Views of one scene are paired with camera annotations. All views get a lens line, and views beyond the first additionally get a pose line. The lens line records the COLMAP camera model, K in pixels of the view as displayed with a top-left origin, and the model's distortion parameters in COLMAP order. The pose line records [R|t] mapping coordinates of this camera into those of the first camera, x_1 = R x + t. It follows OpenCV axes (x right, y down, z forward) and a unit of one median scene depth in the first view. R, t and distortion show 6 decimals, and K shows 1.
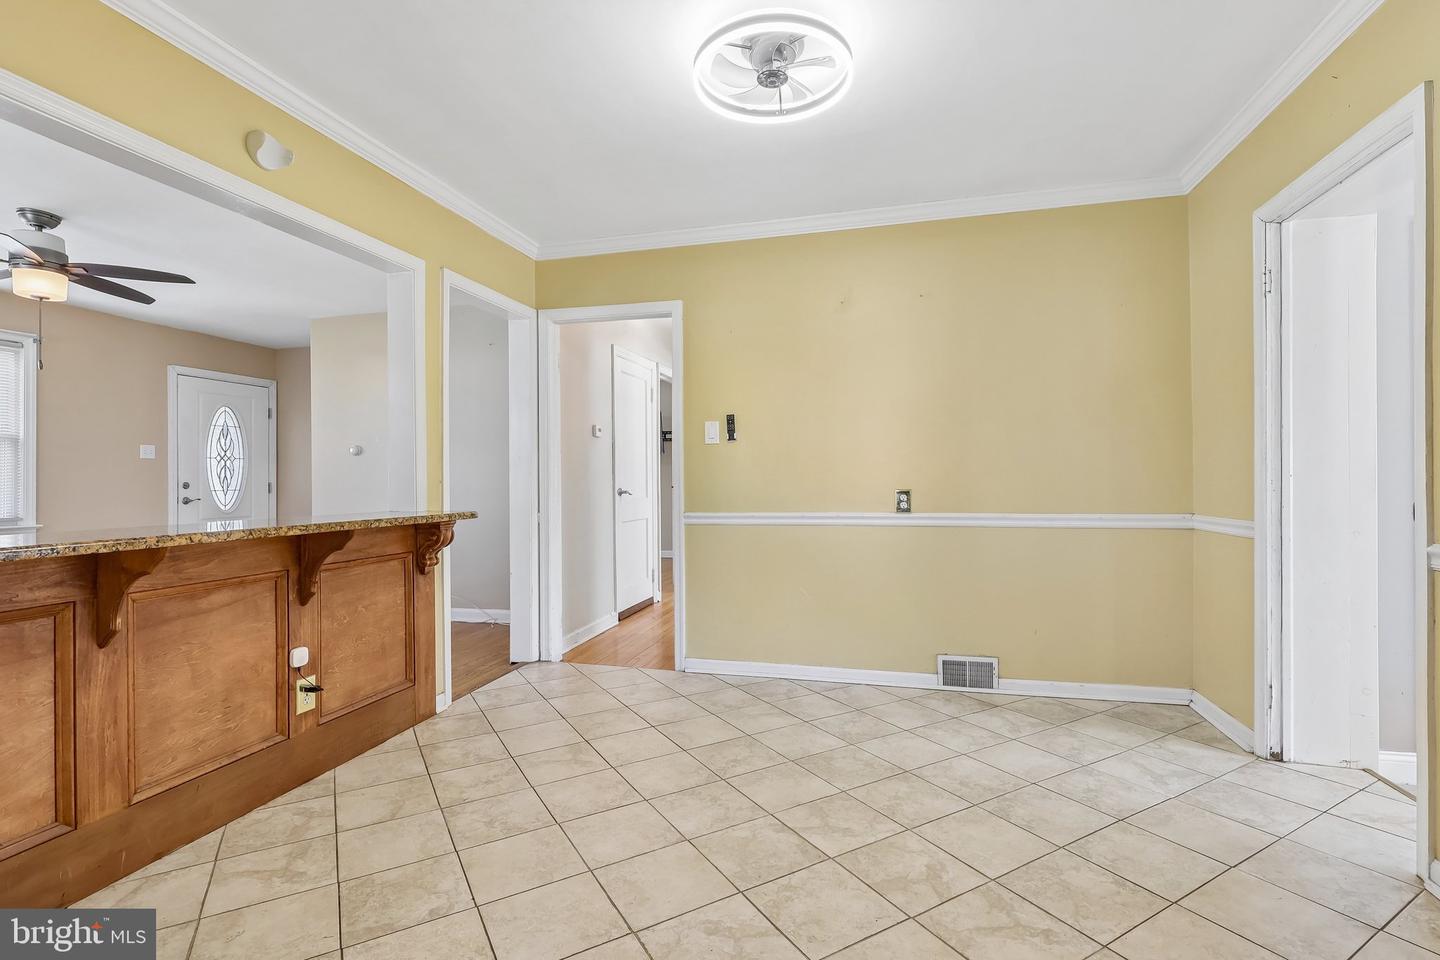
lens RADIAL K [[674.2, 0, 723.2], [0, 674.2, 478.9], [0, 0, 1]] dist [-0.000199, -0.000713]
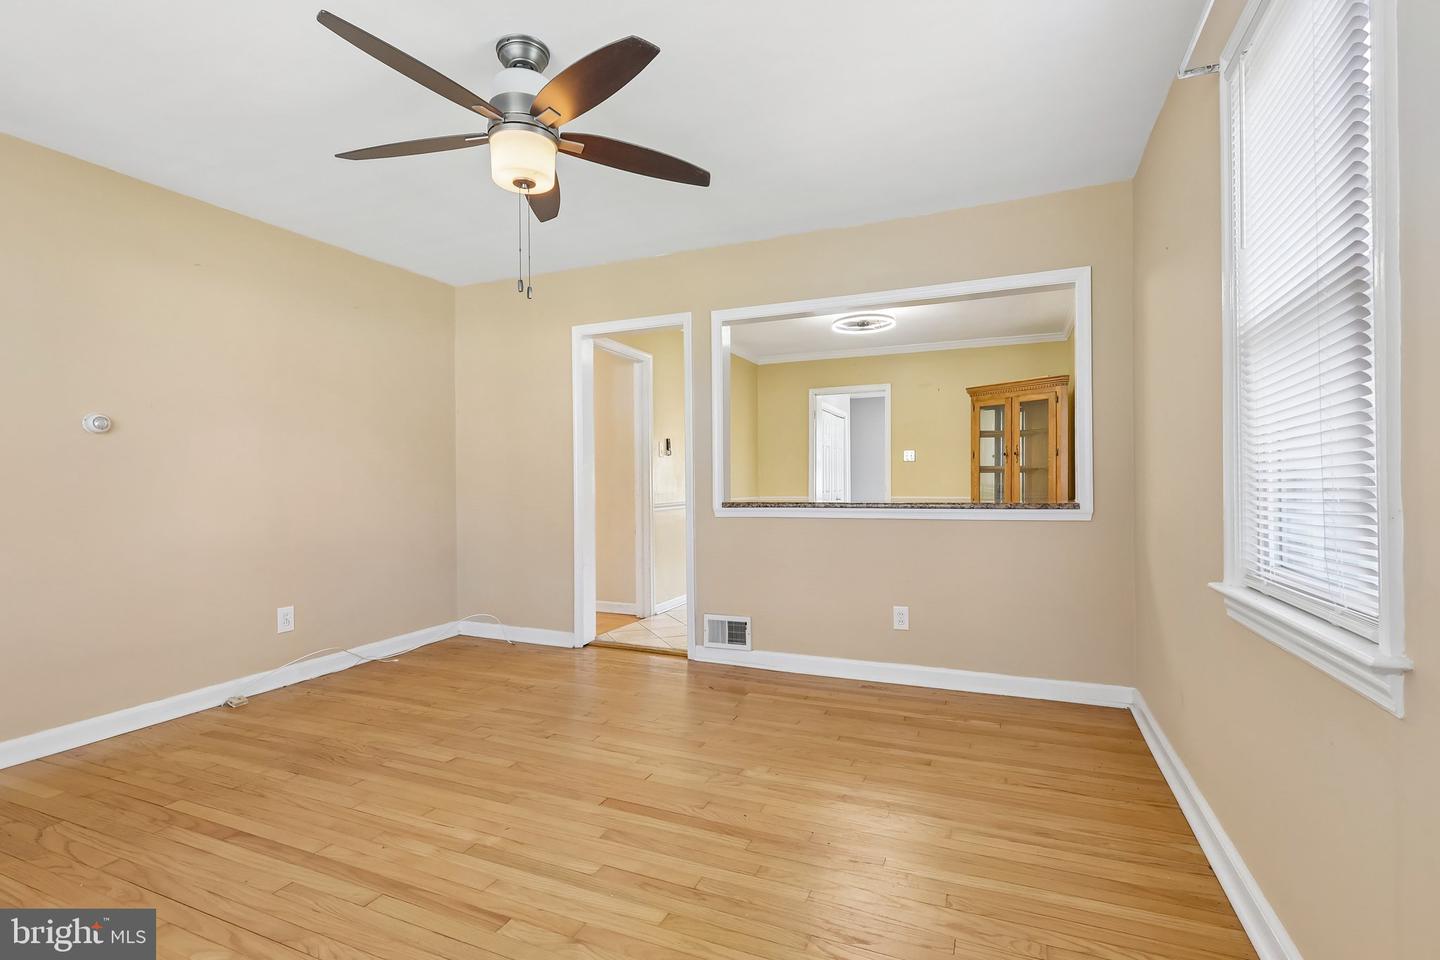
lens RADIAL K [[674.2, 0, 723.2], [0, 674.2, 478.9], [0, 0, 1]] dist [-0.000199, -0.000713]
pose [[0.149973, 0.010242, 0.988637, -1.922883], [0.005011, 0.999926, -0.011119, 0.019751], [-0.988677, 0.006622, 0.149910, 0.860535]]
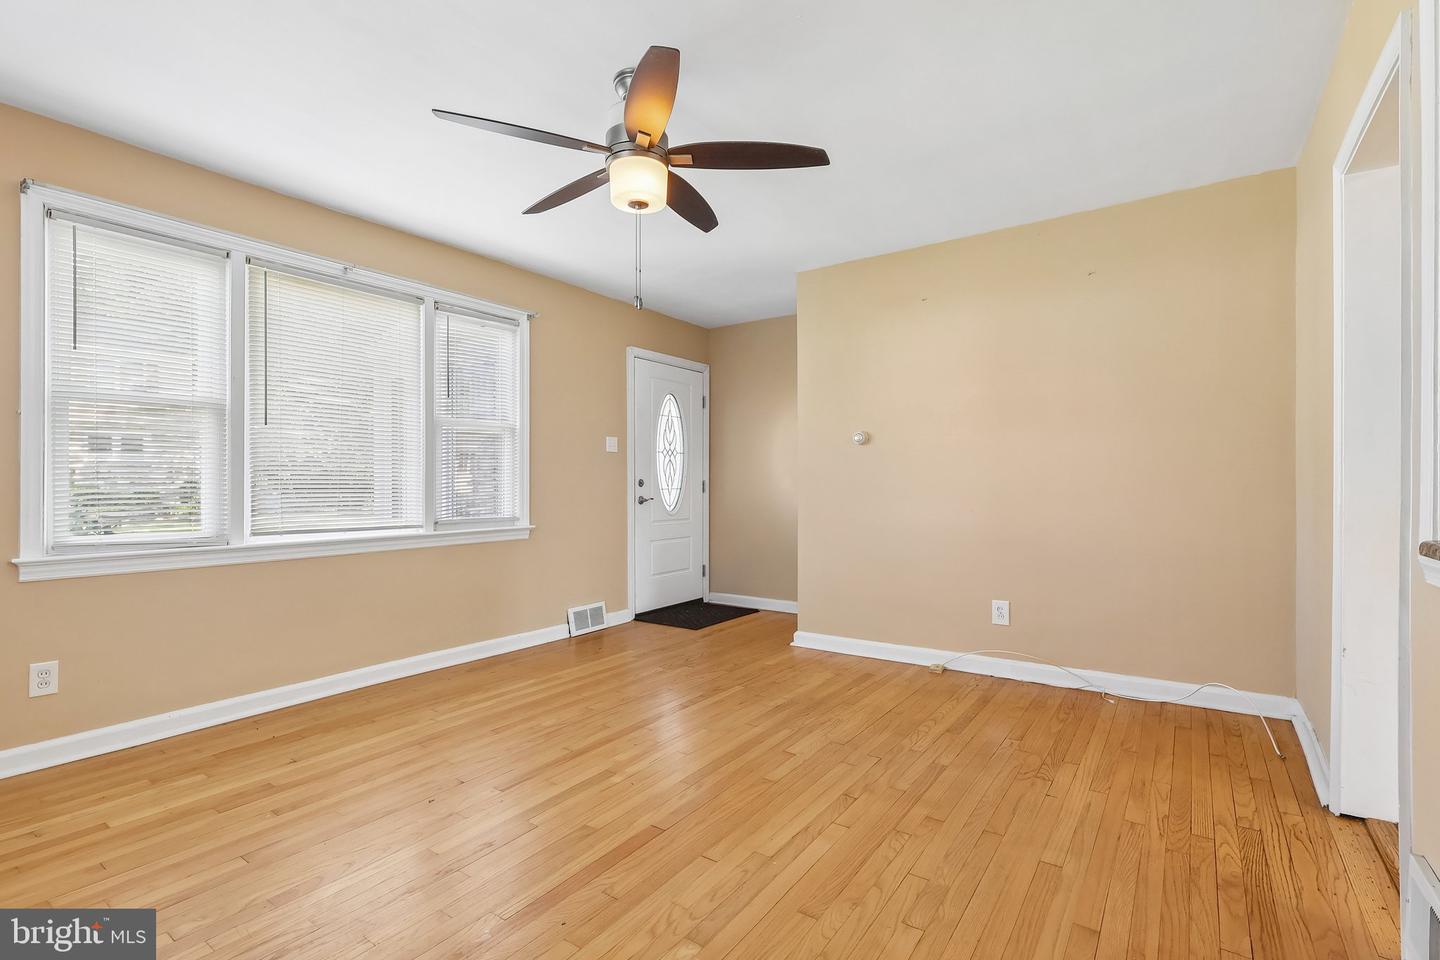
lens RADIAL K [[667.8, 0, 718.8], [0, 667.8, 487.1], [0, 0, 1]] dist [-0.000213, -0.000513]
pose [[0.934000, 0.007419, -0.357196, -0.828994], [-0.004702, 0.999953, 0.008474, 0.015531], [0.357242, -0.006236, 0.933991, 0.469639]]
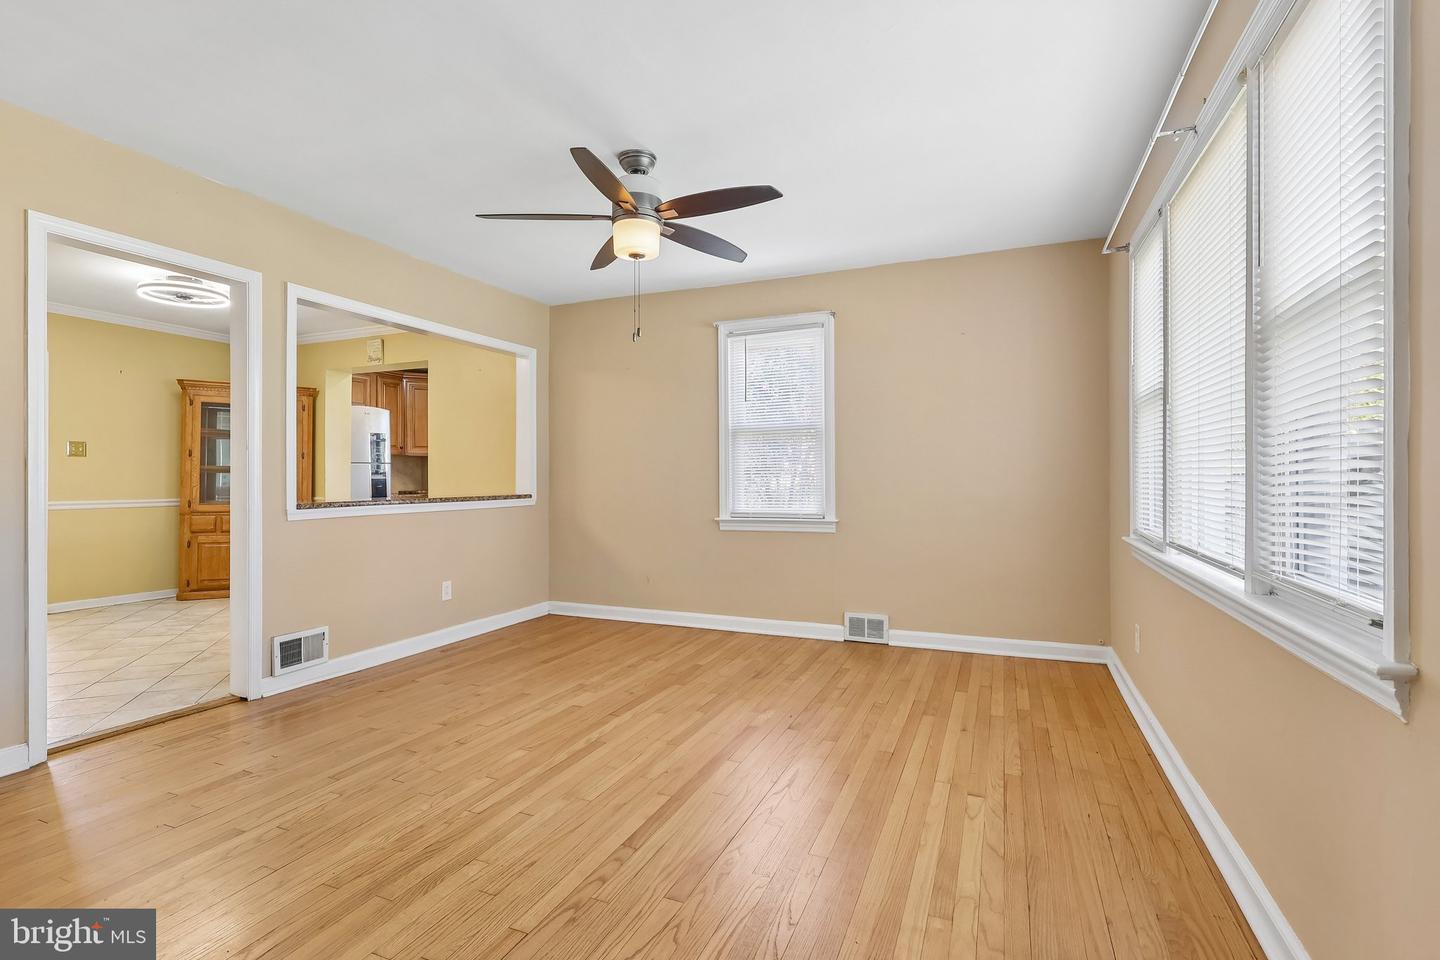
lens RADIAL K [[667.3, 0, 714.4], [0, 667.3, 475.4], [0, 0, 1]] dist [0.000128, -0.000264]
pose [[-0.987635, 0.012277, 0.156286, -1.478615], [0.011279, 0.999910, -0.007274, 0.018818], [-0.156362, -0.005421, -0.987685, 2.155845]]
